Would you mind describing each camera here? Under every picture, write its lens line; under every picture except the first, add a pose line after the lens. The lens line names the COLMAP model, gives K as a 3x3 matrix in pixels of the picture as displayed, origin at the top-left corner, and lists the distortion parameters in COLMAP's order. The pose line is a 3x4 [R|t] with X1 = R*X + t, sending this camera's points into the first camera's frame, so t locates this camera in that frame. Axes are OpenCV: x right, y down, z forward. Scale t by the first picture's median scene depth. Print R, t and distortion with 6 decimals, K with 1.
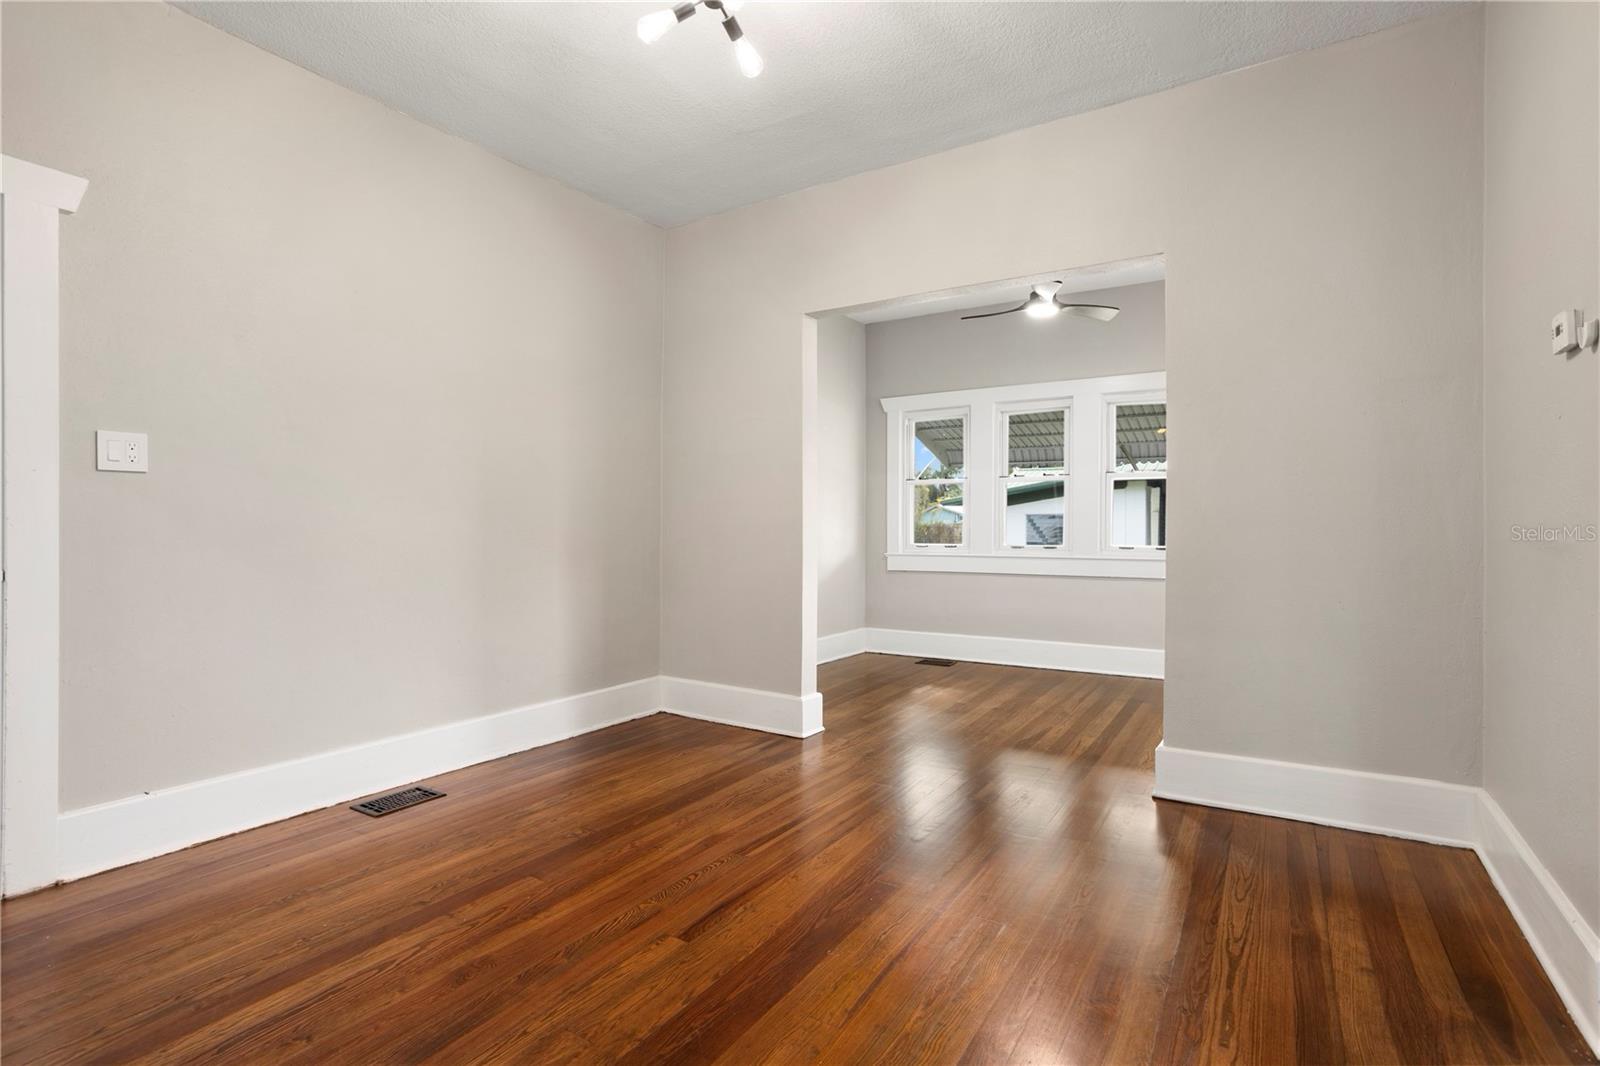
lens RADIAL K [[776.7, 0, 801.5], [0, 776.7, 521.4], [0, 0, 1]] dist [-0.066769, 0.037255]
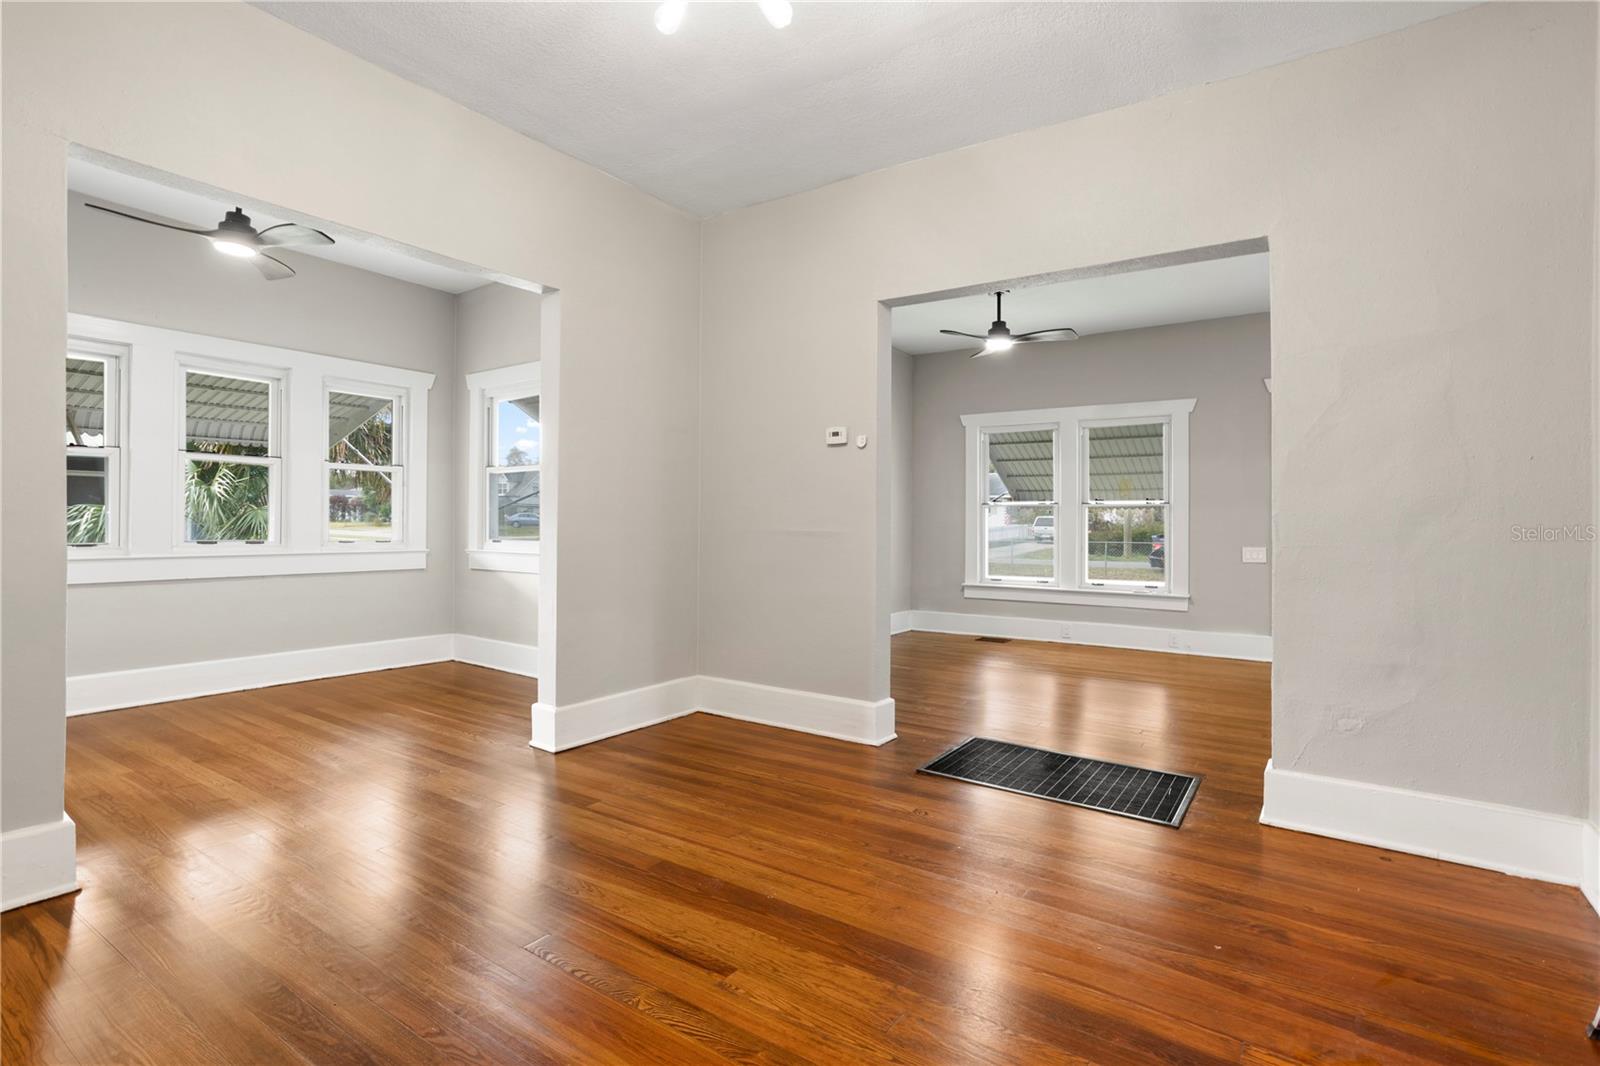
lens RADIAL K [[776.7, 0, 801.5], [0, 776.7, 521.4], [0, 0, 1]] dist [-0.066769, 0.037255]
pose [[0.038099, -0.006393, 0.999254, -0.360756], [-0.012883, 0.999893, 0.006888, -0.004026], [-0.999191, -0.013136, 0.038013, 0.295661]]
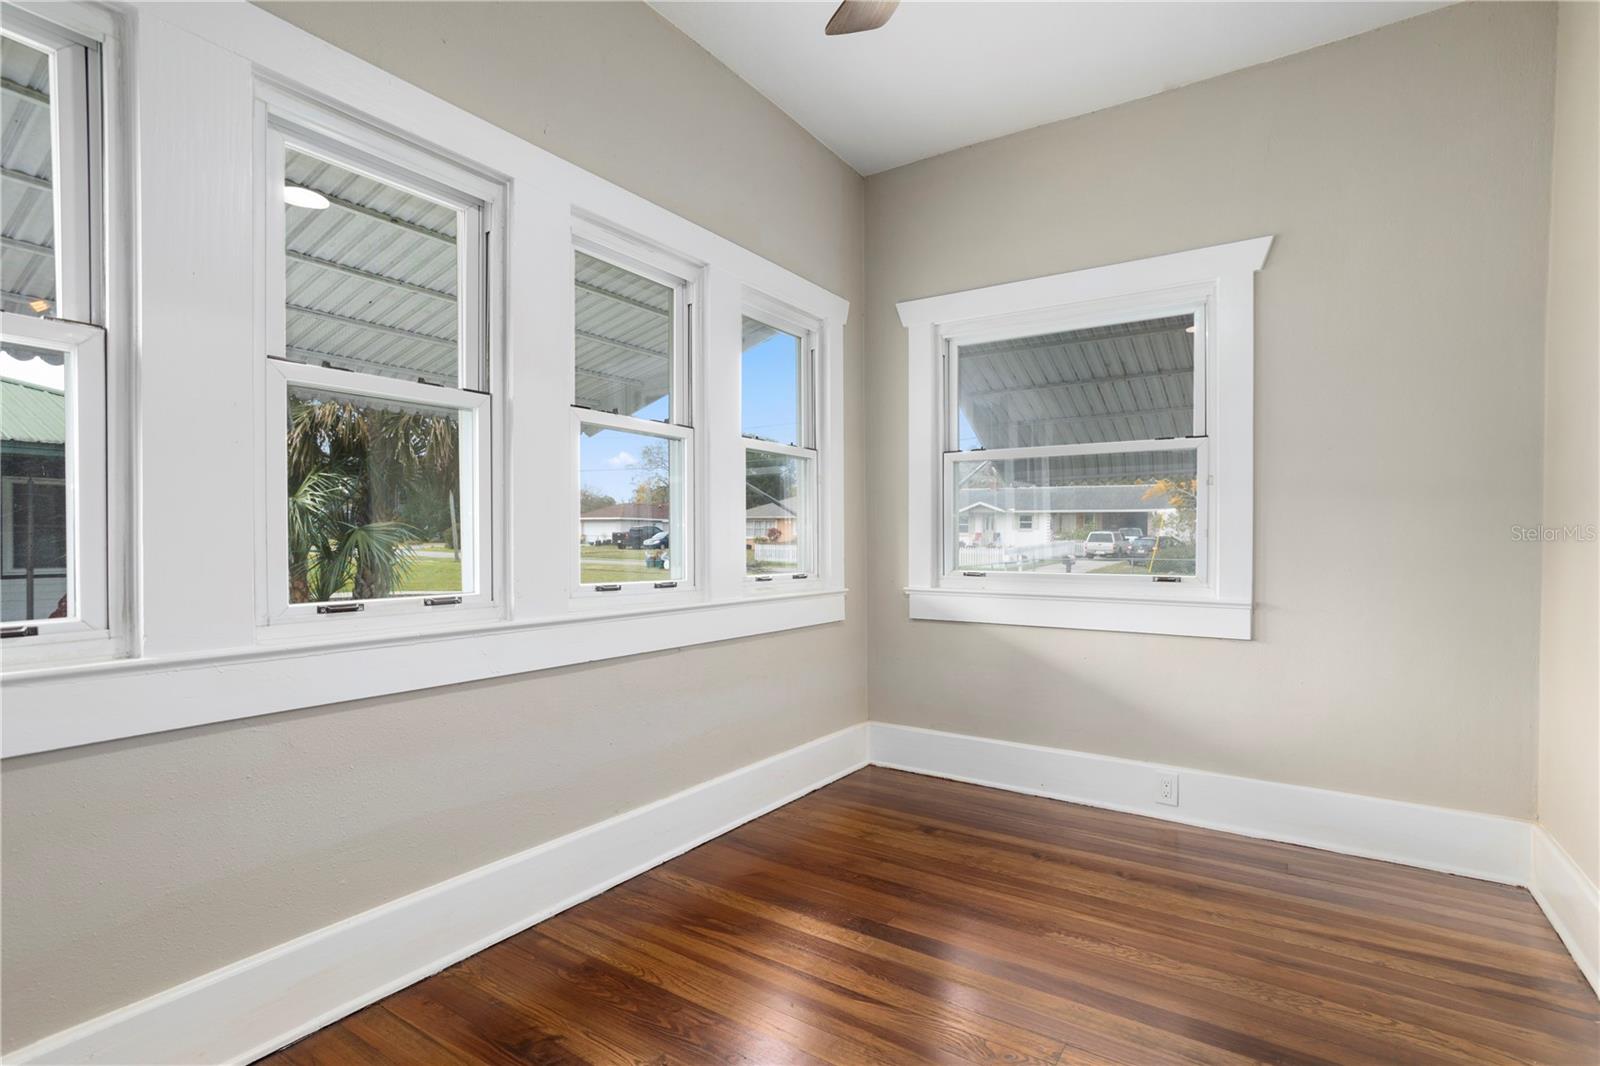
lens RADIAL K [[777.0, 0, 801.5], [0, 777.0, 554.7], [0, 0, 1]] dist [-0.067852, 0.037789]
pose [[0.028103, -0.026766, 0.999247, -0.005655], [-0.009619, 0.999588, 0.027046, 0.002611], [-0.999559, -0.010372, 0.027834, 0.821963]]
